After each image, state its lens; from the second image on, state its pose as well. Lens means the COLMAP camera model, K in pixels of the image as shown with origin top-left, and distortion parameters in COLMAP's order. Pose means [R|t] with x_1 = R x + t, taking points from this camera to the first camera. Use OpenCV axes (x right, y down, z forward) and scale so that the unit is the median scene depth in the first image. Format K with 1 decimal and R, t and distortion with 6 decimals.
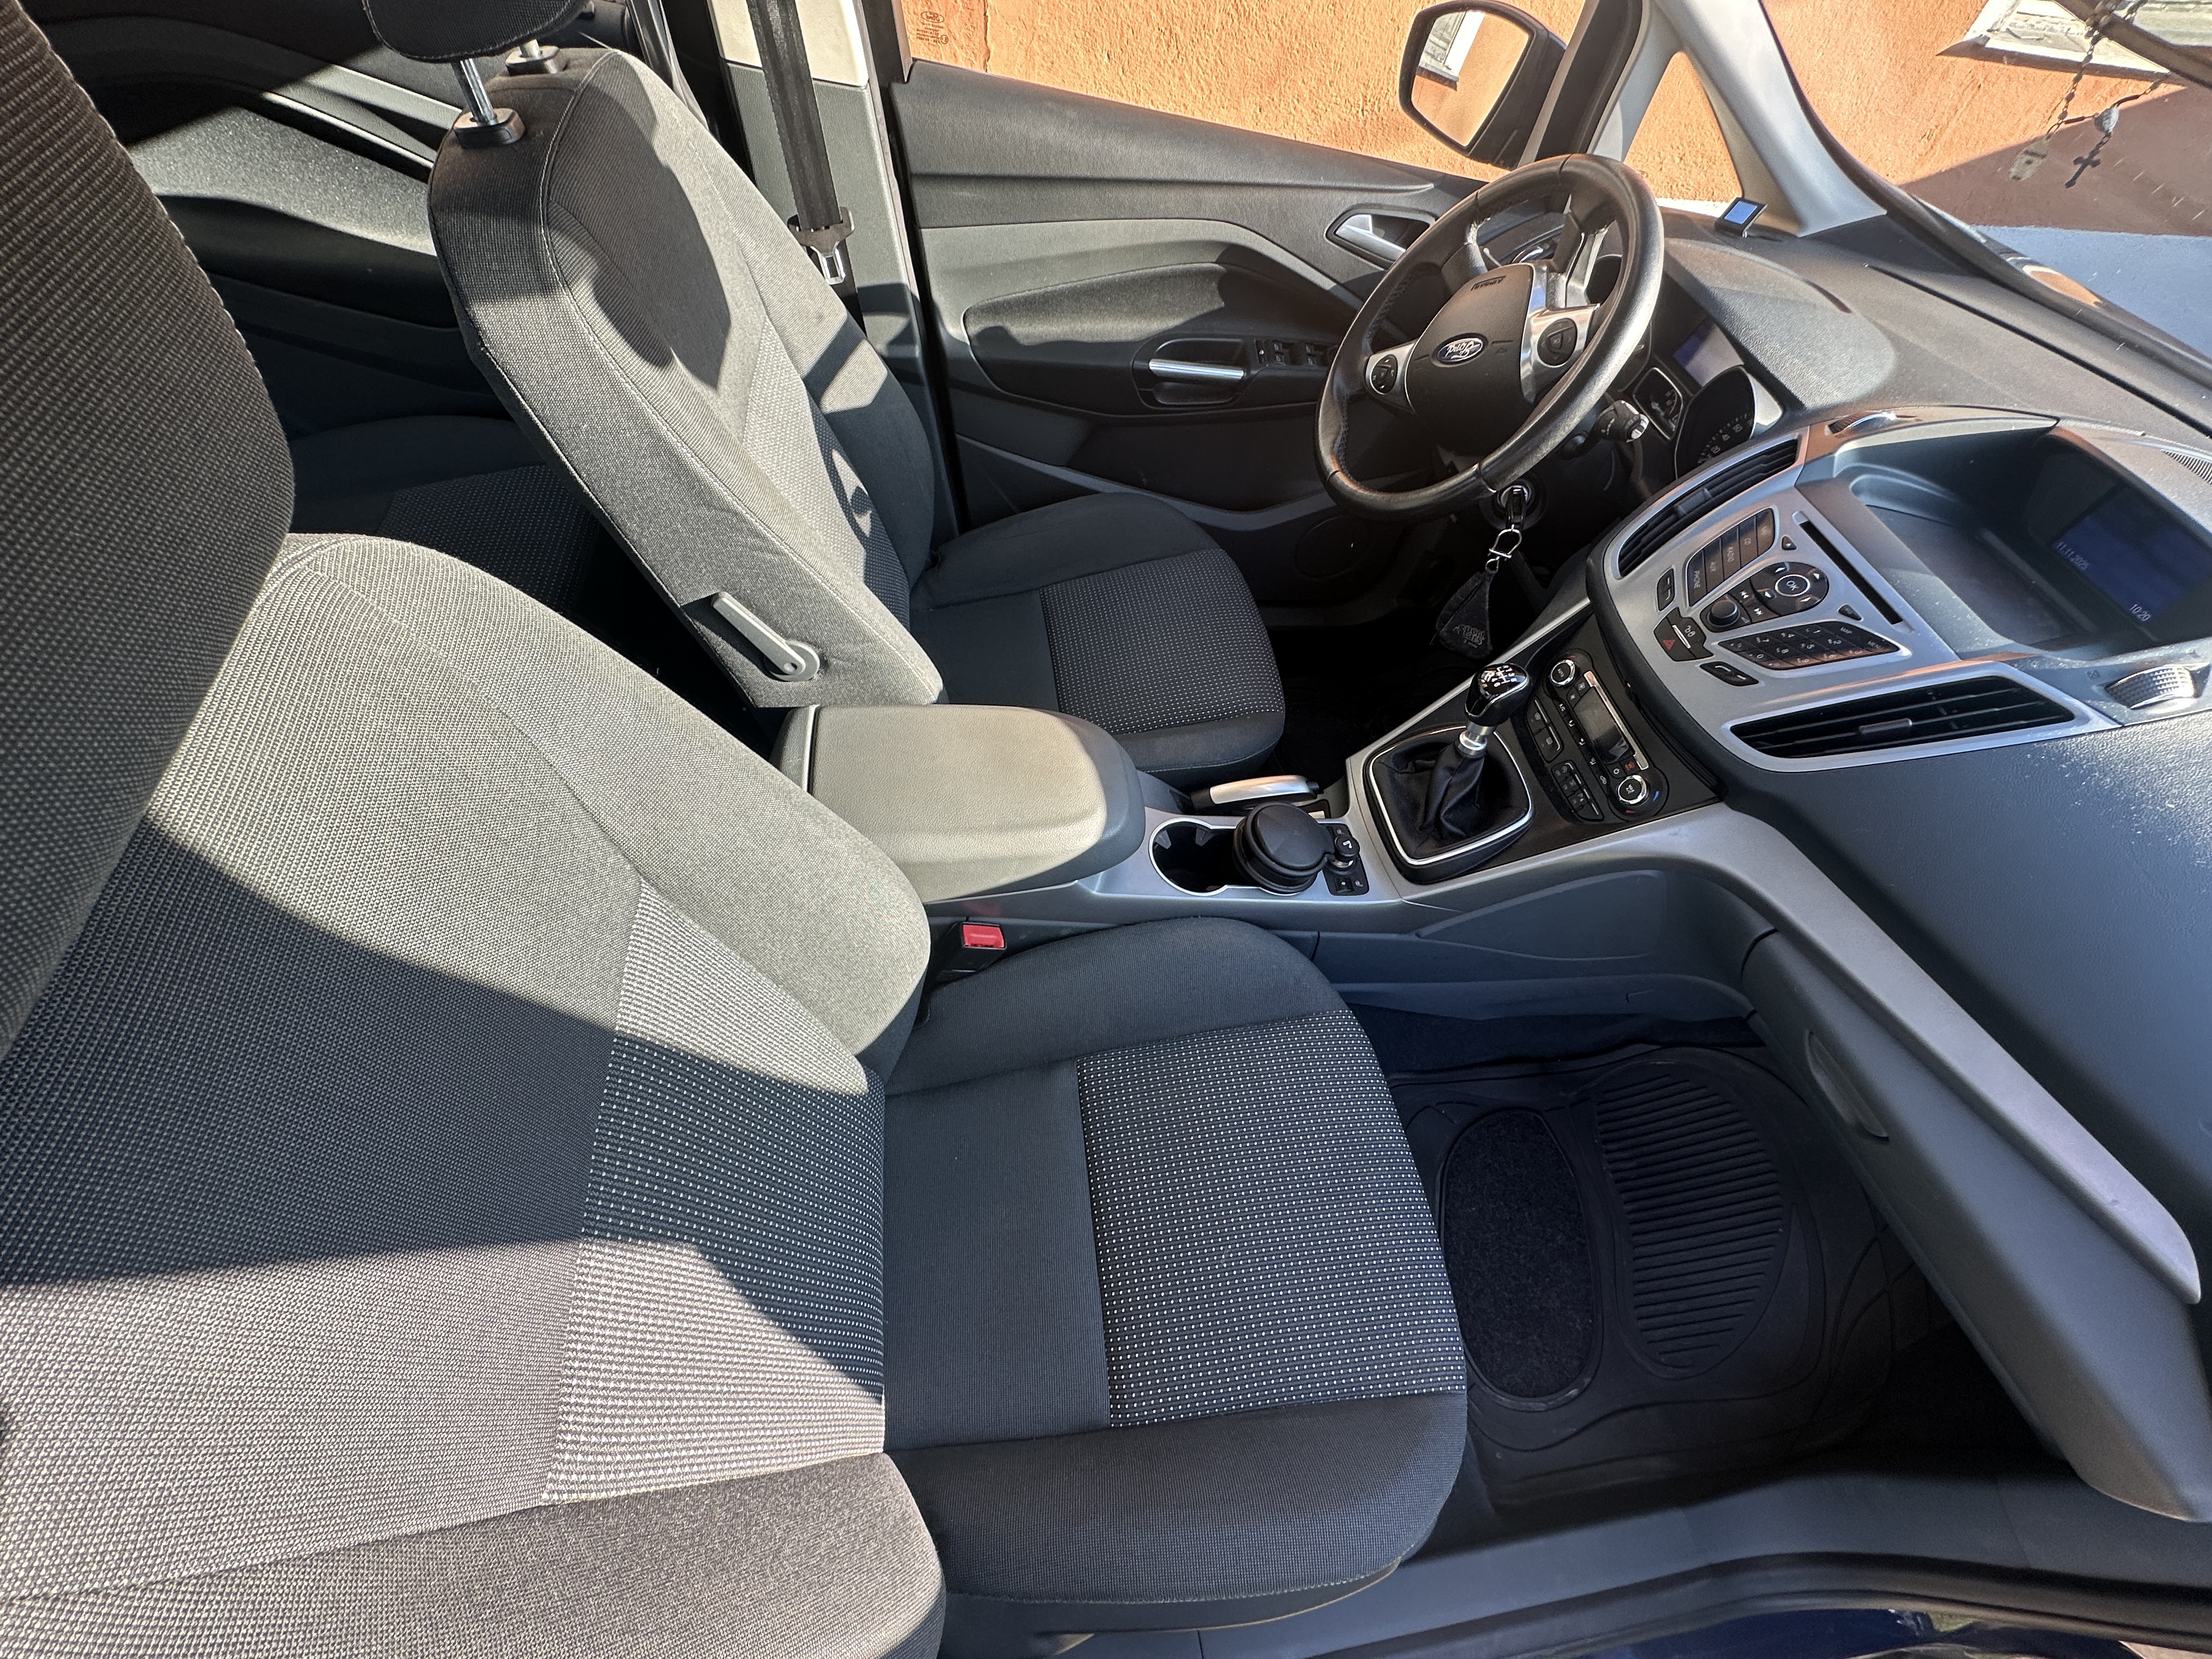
lens RADIAL K [[895.1, 0, 1108.0], [0, 895.1, 825.7], [0, 0, 1]] dist [-0.000416, 0.000250]
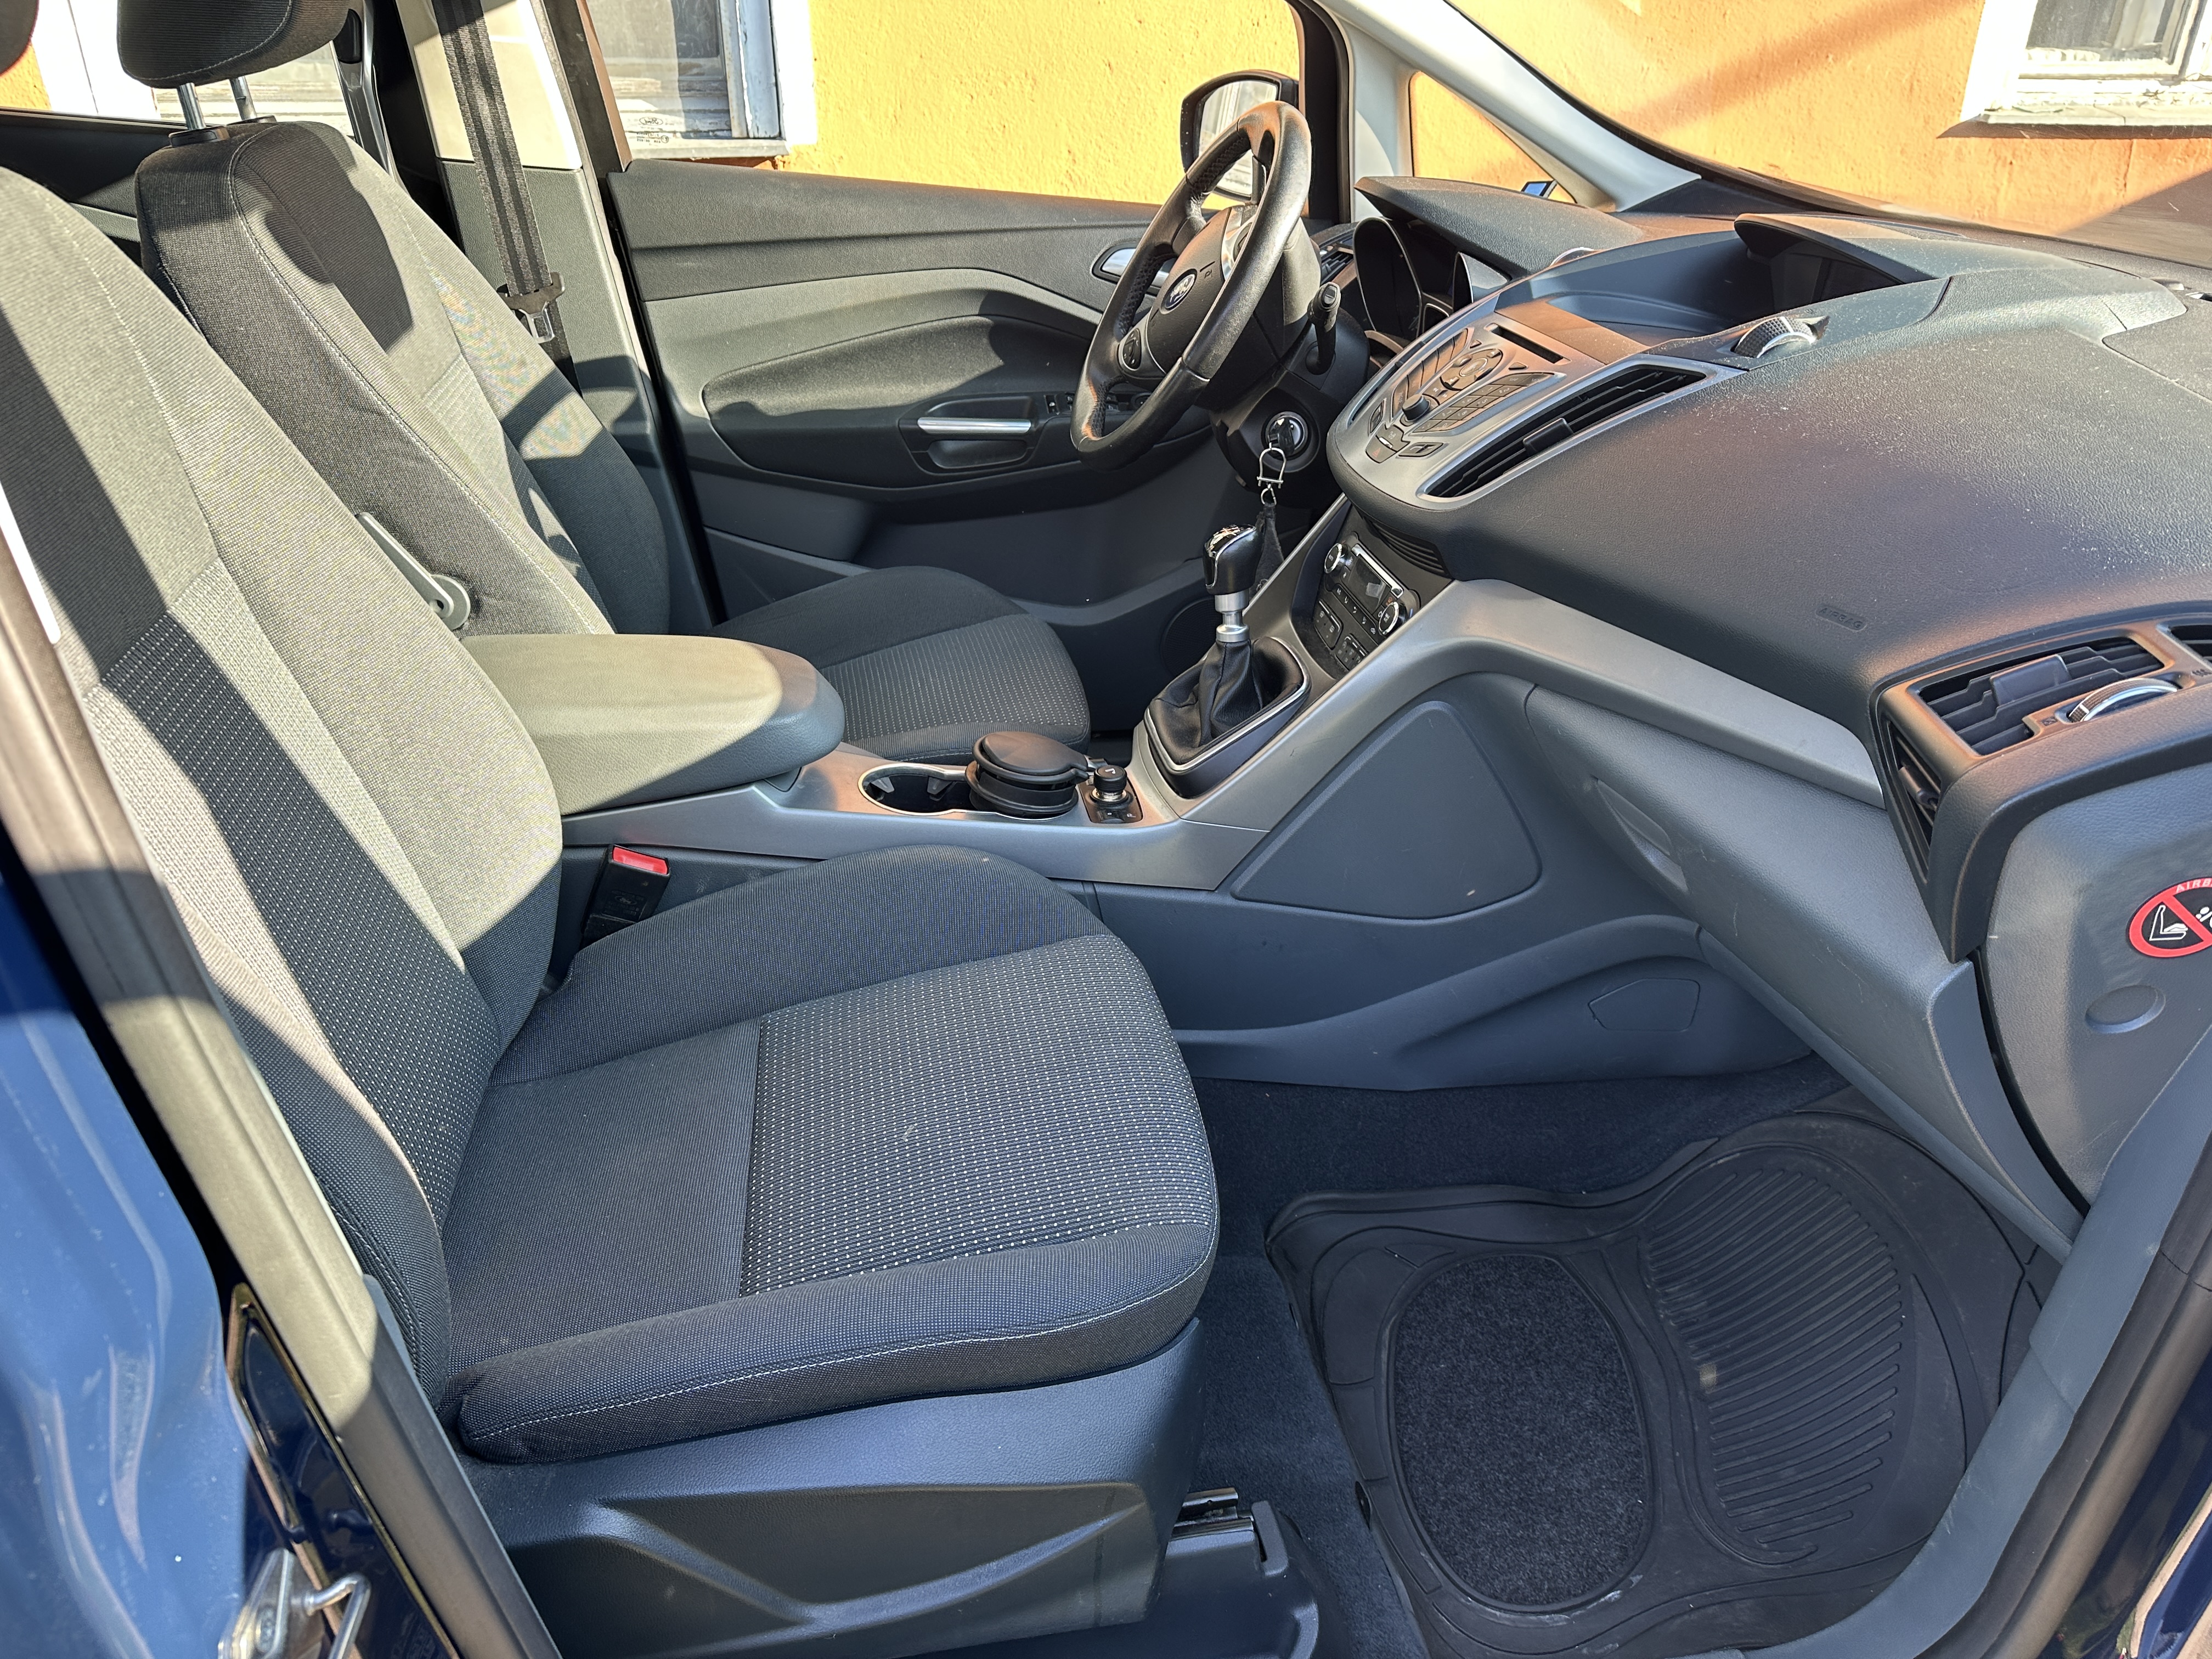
lens RADIAL K [[1601.1, 0, 1102.6], [0, 1601.1, 821.0], [0, 0, 1]] dist [0.063473, -0.079393]
pose [[0.993885, -0.106762, -0.028183, 0.262475], [0.082834, 0.889672, -0.449025, 0.630028], [0.073012, 0.443944, 0.893075, -0.239141]]
